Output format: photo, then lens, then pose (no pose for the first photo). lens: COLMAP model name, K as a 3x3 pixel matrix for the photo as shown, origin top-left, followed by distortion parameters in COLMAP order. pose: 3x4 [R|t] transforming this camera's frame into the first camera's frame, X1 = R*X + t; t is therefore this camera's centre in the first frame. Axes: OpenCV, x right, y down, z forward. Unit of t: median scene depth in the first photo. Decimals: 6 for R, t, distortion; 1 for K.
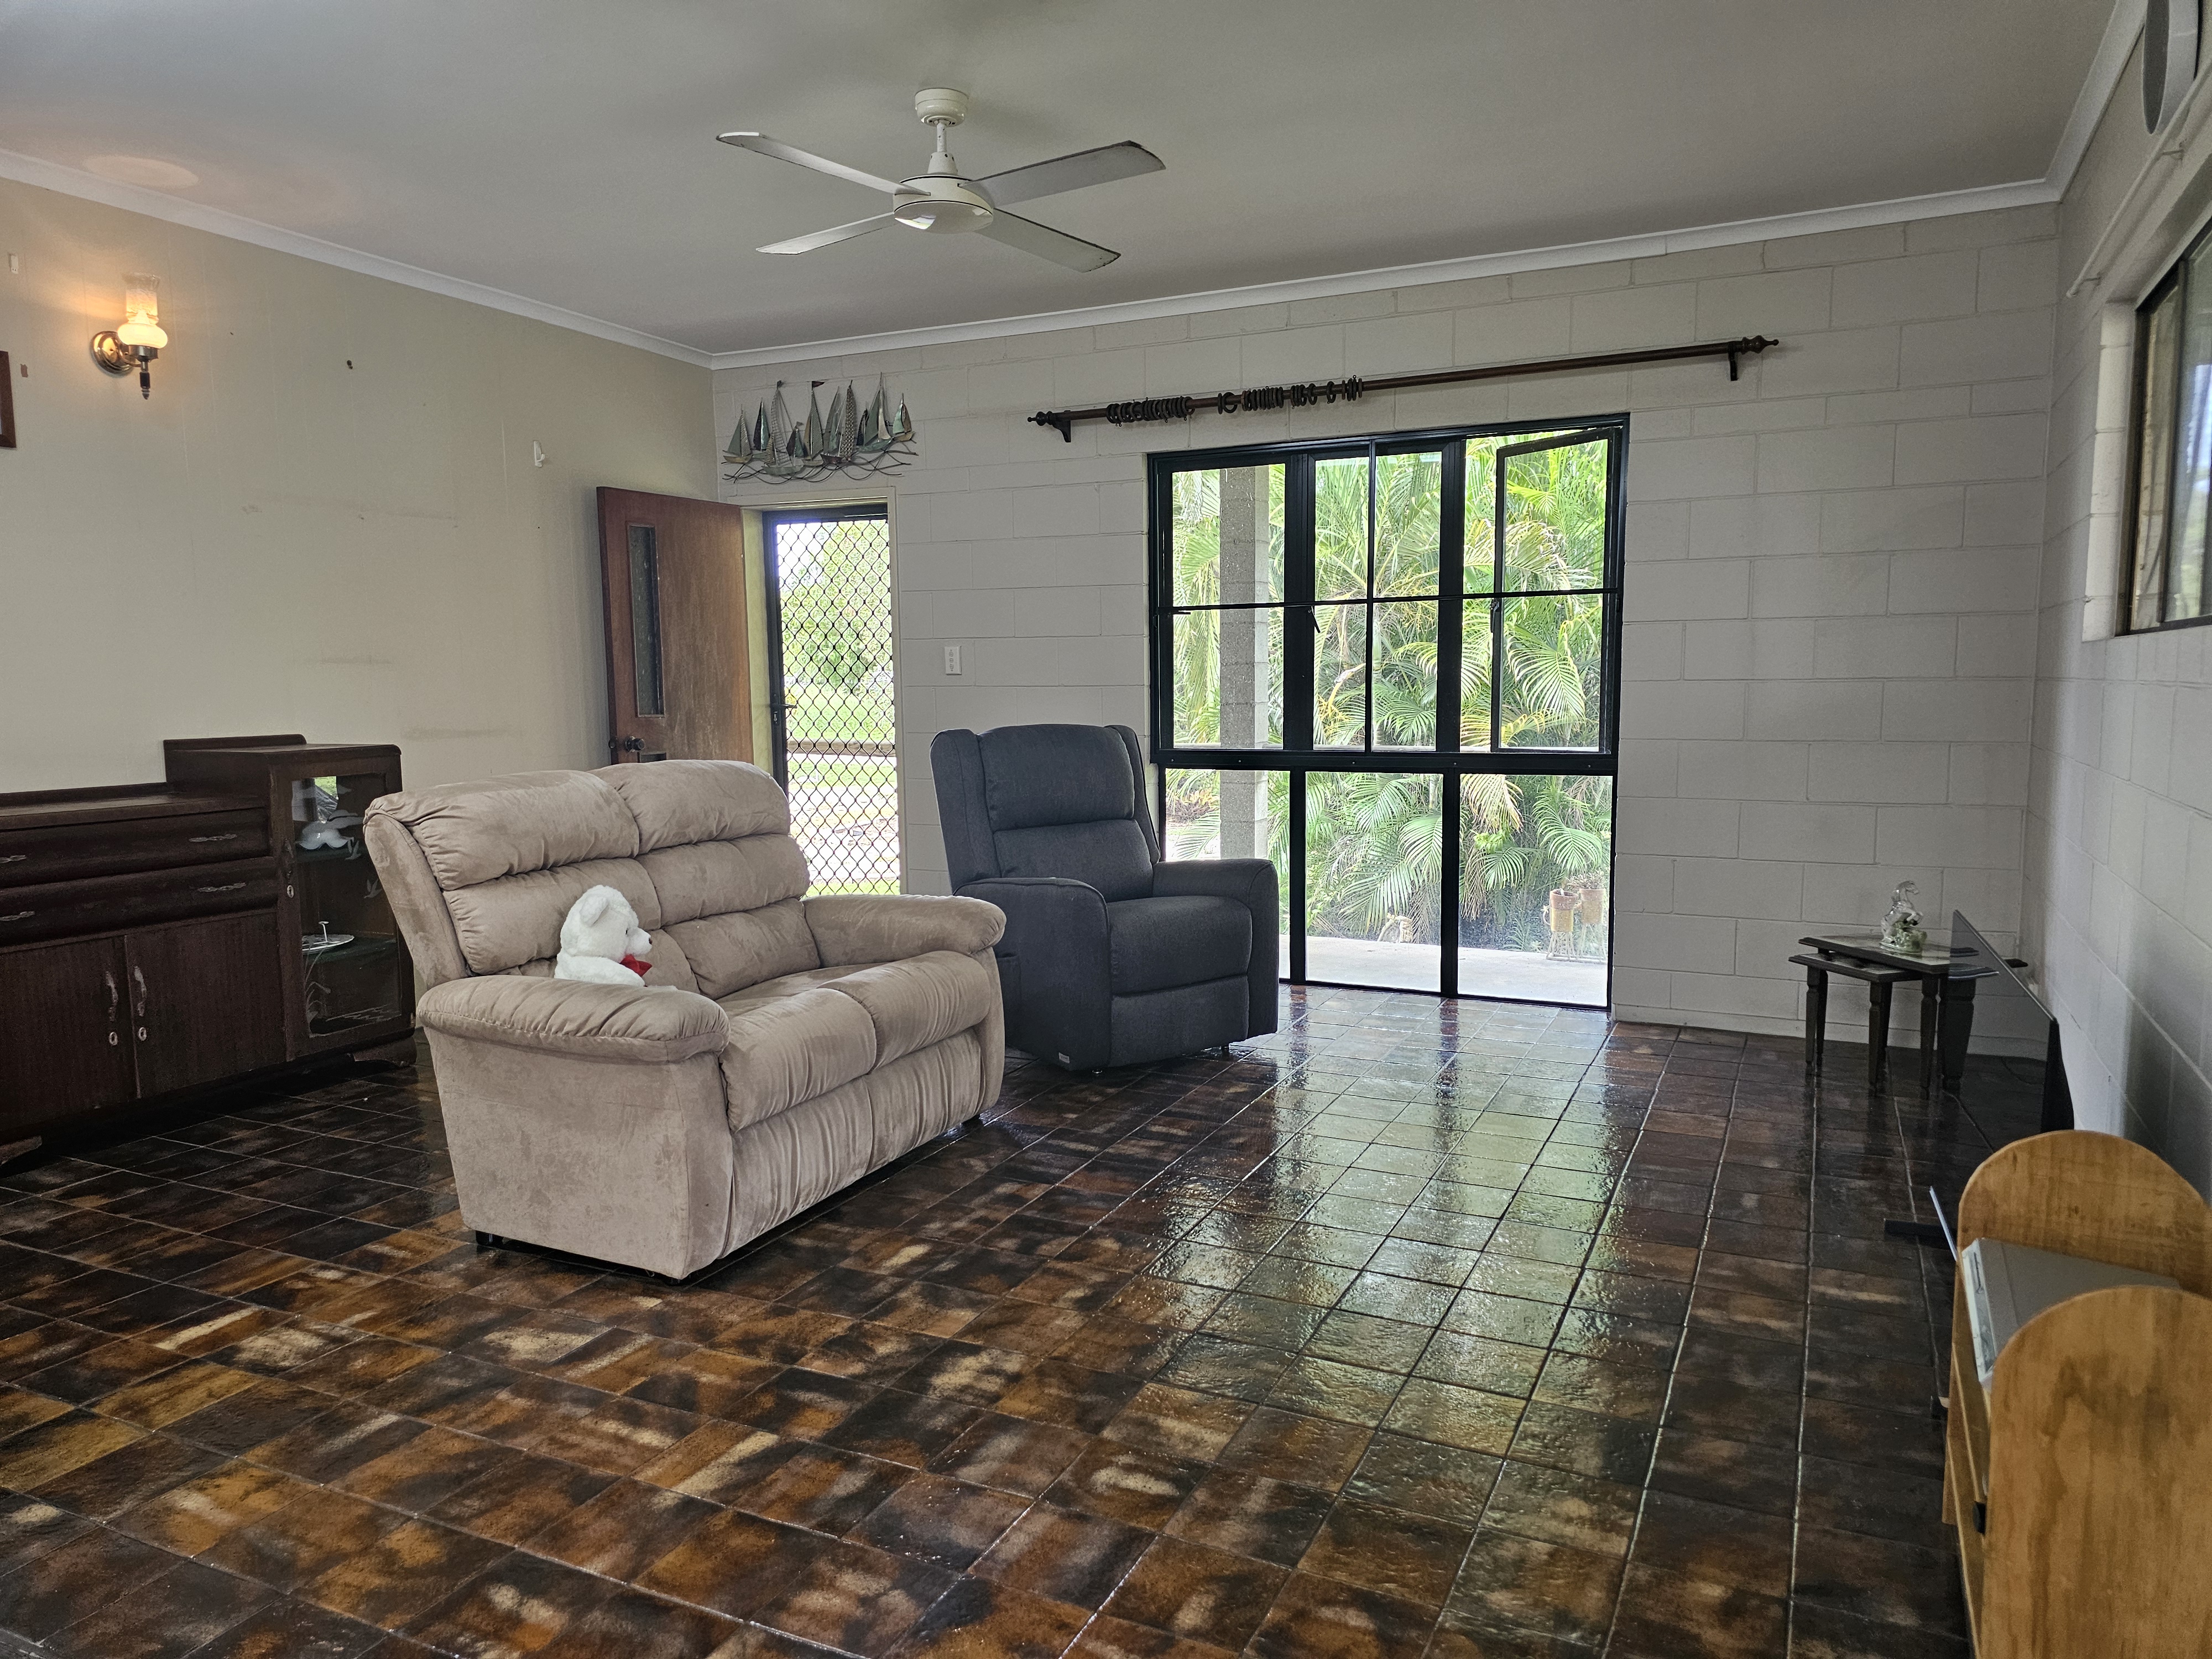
lens RADIAL K [[1498.1, 0, 1106.0], [0, 1498.1, 829.5], [0, 0, 1]] dist [0.042253, -0.033507]
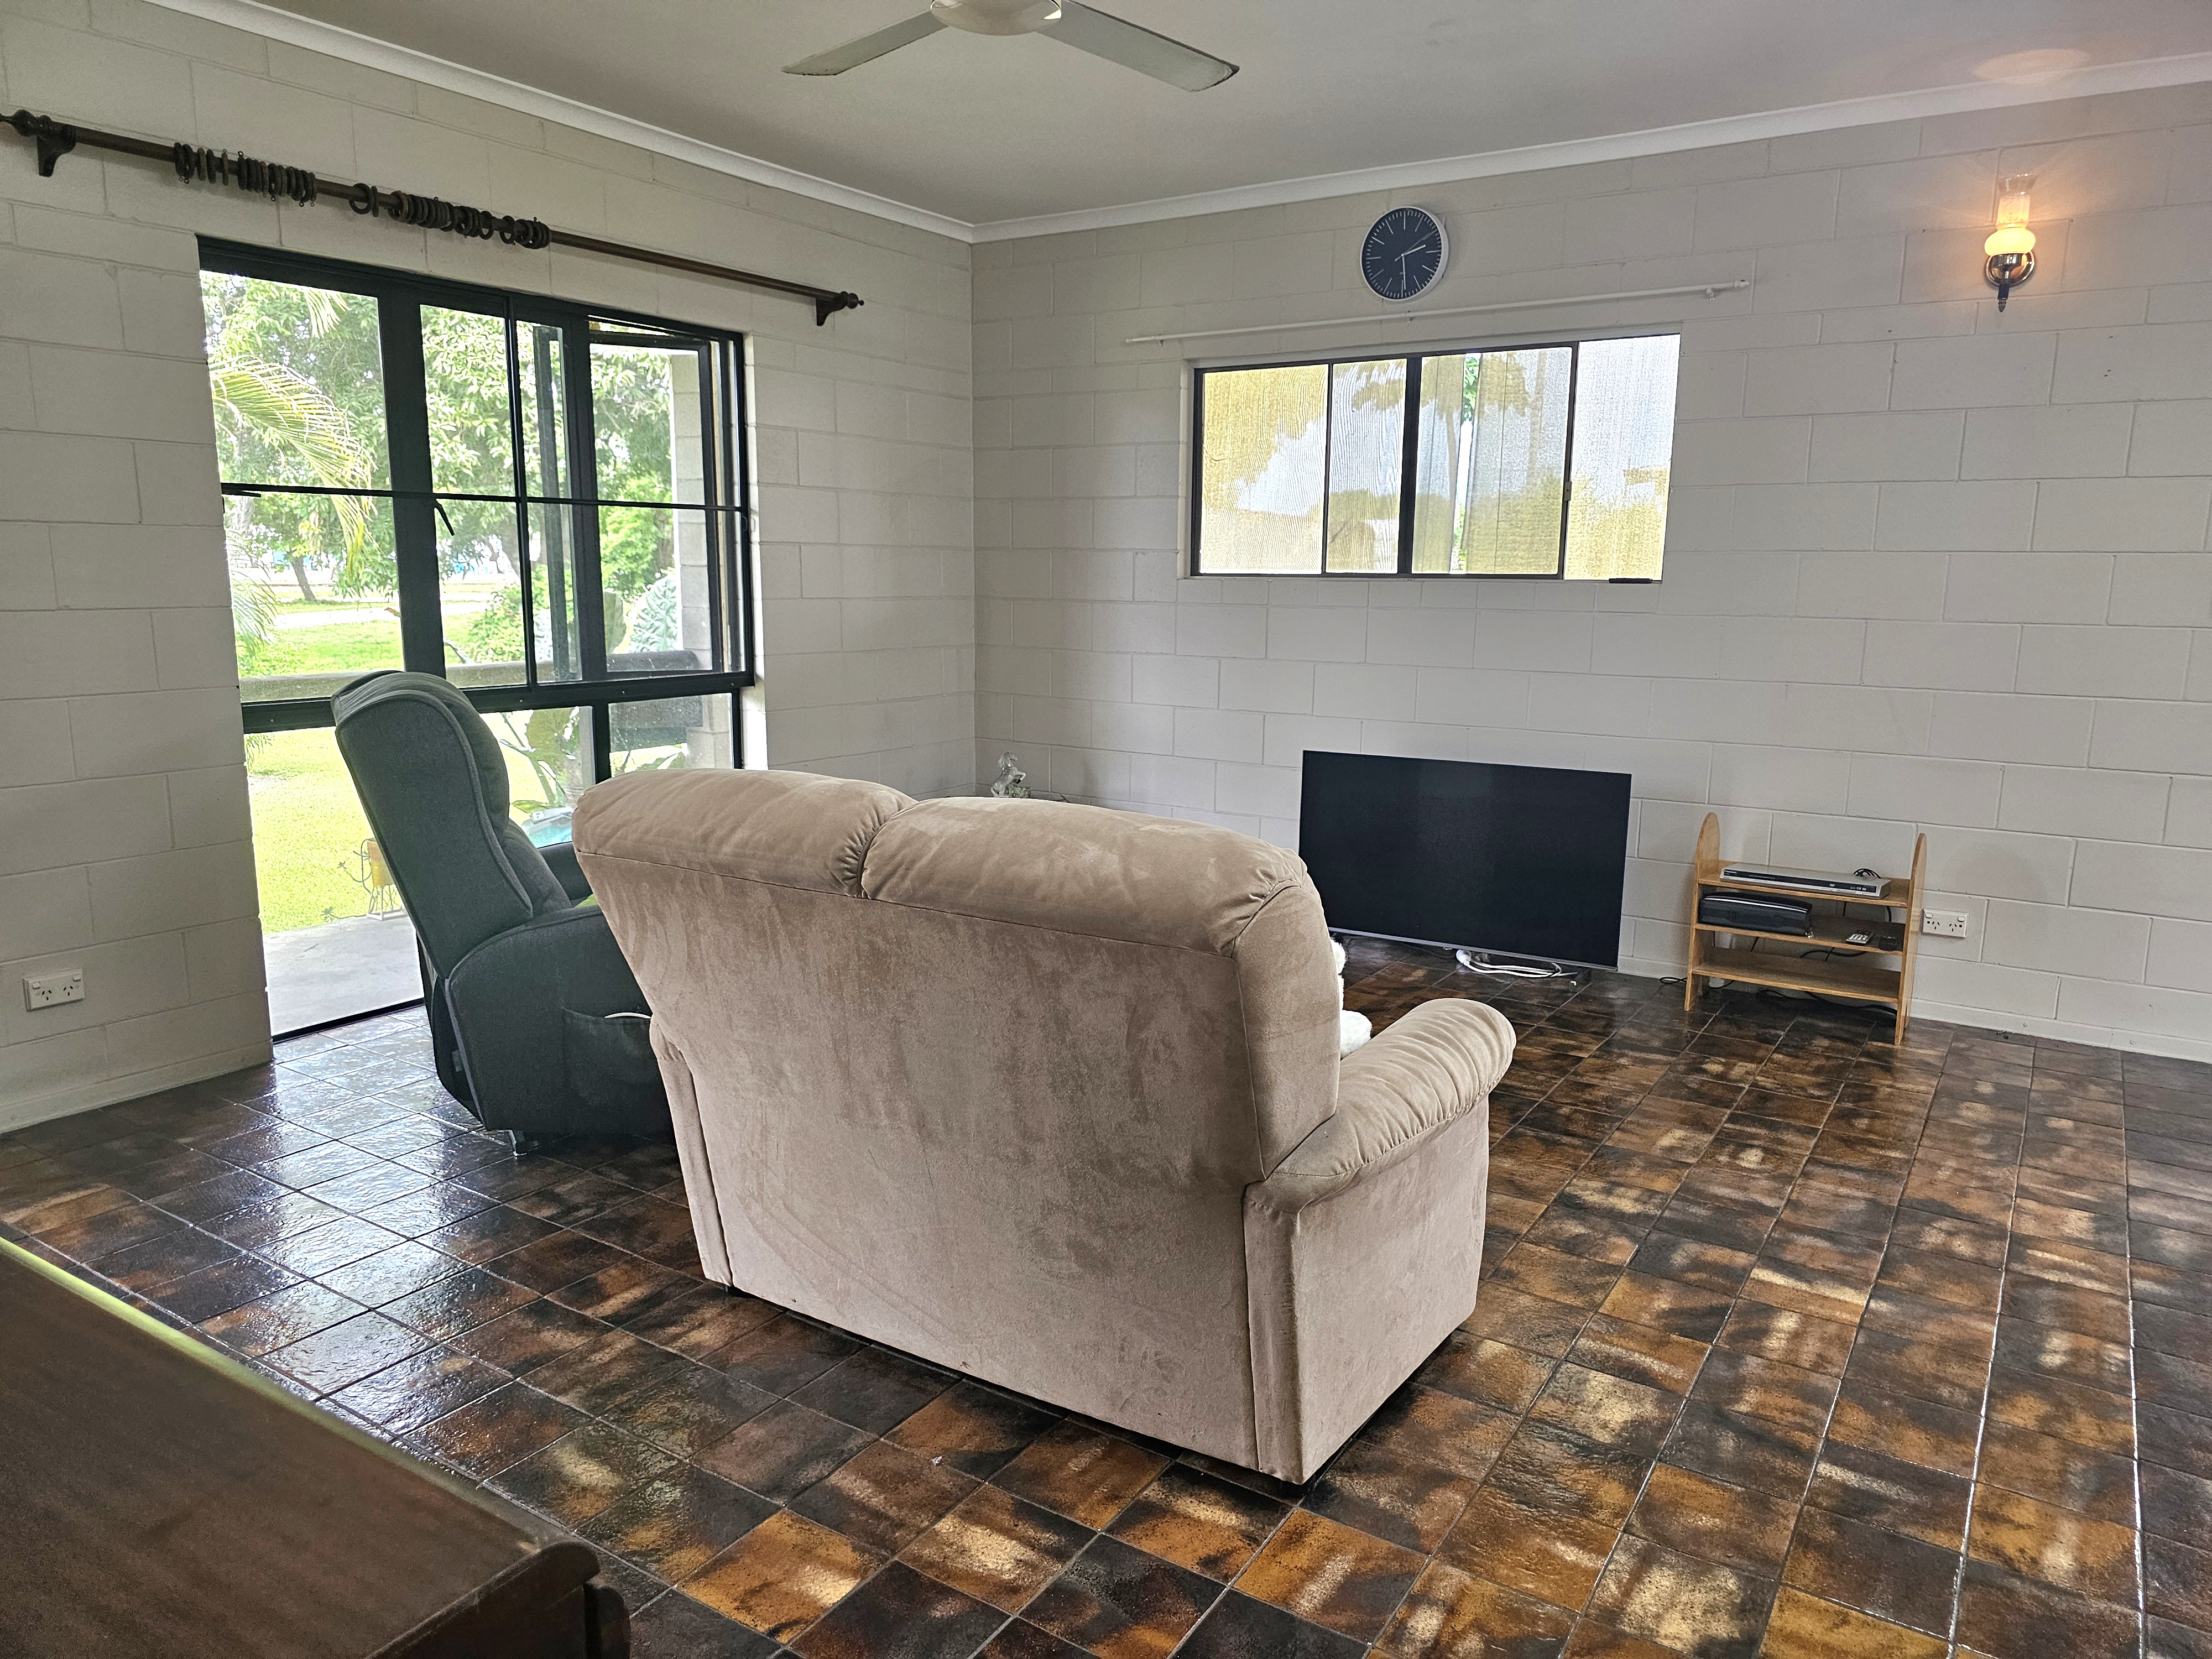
lens RADIAL K [[1484.5, 0, 1126.1], [0, 1484.5, 840.6], [0, 0, 1]] dist [0.015783, -0.005486]
pose [[0.120840, -0.174011, 0.977301, -1.294171], [0.084409, 0.982751, 0.164545, -0.162061], [-0.989077, 0.062610, 0.133444, 1.231657]]
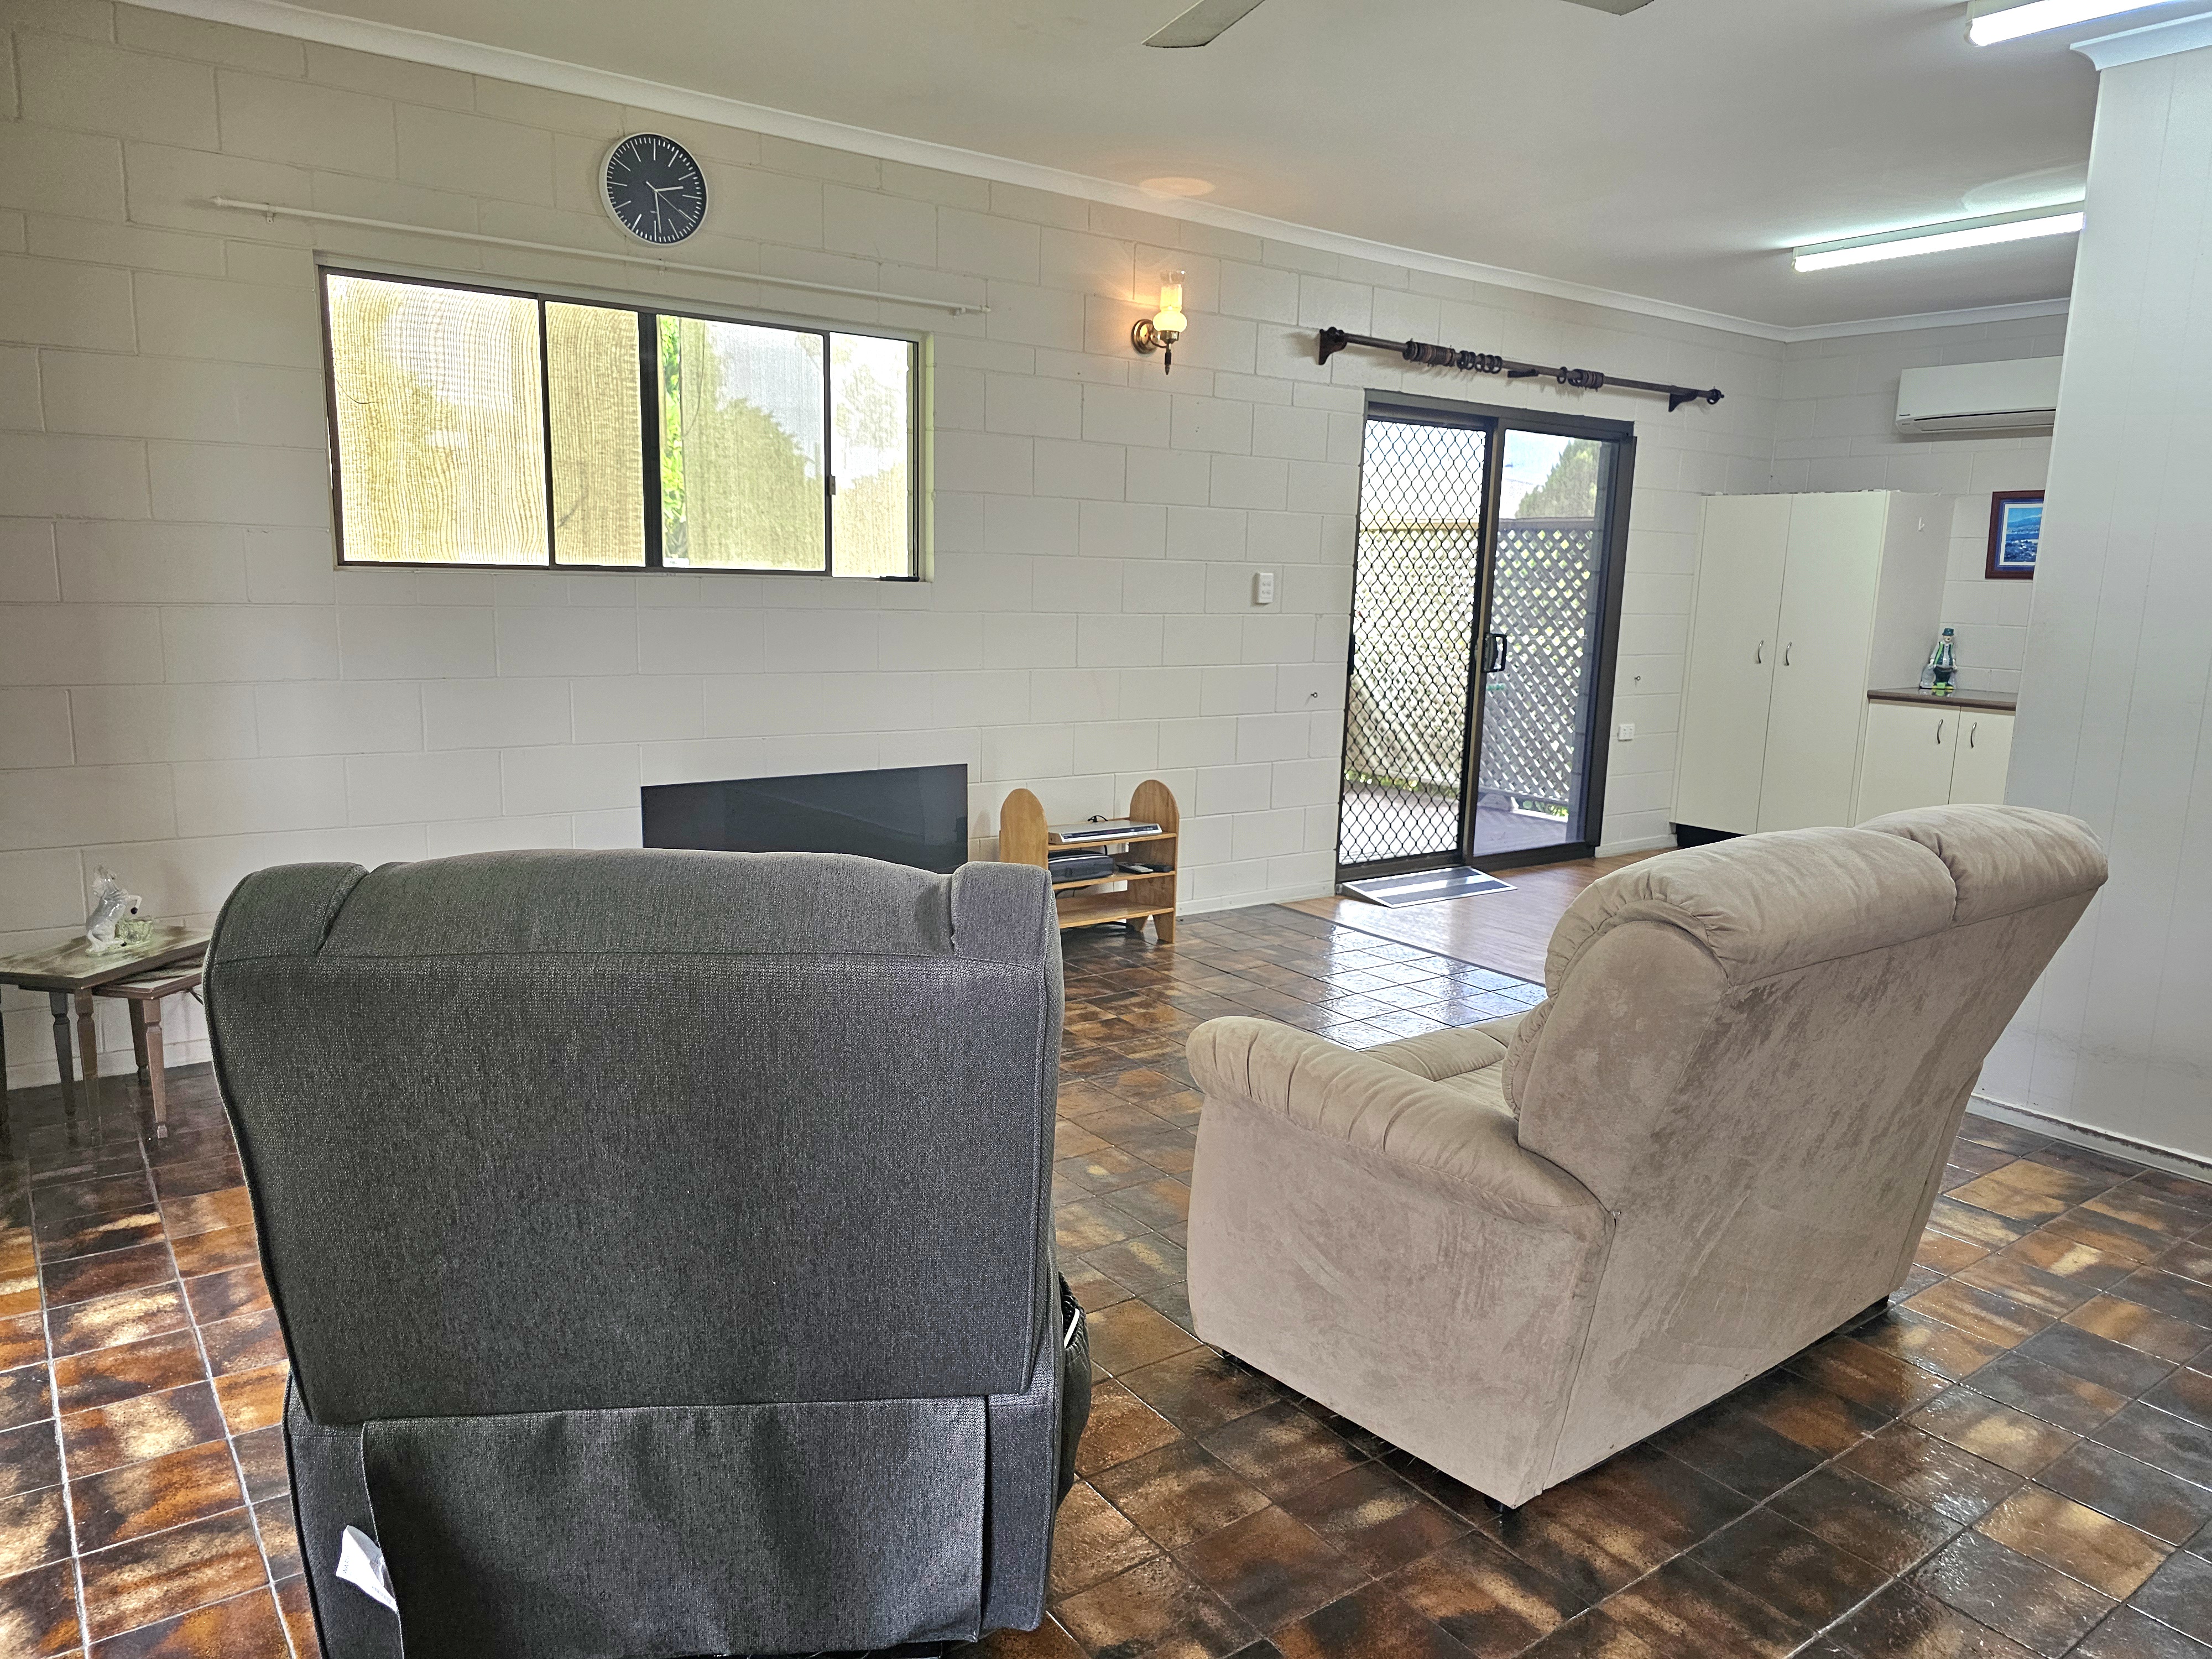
lens RADIAL K [[1498.1, 0, 1106.0], [0, 1498.1, 829.5], [0, 0, 1]] dist [0.042253, -0.033507]
pose [[-0.881016, -0.101131, 0.462151, -0.501167], [0.023470, 0.966338, 0.256202, -0.296893], [-0.472504, 0.236565, -0.848986, 2.425465]]
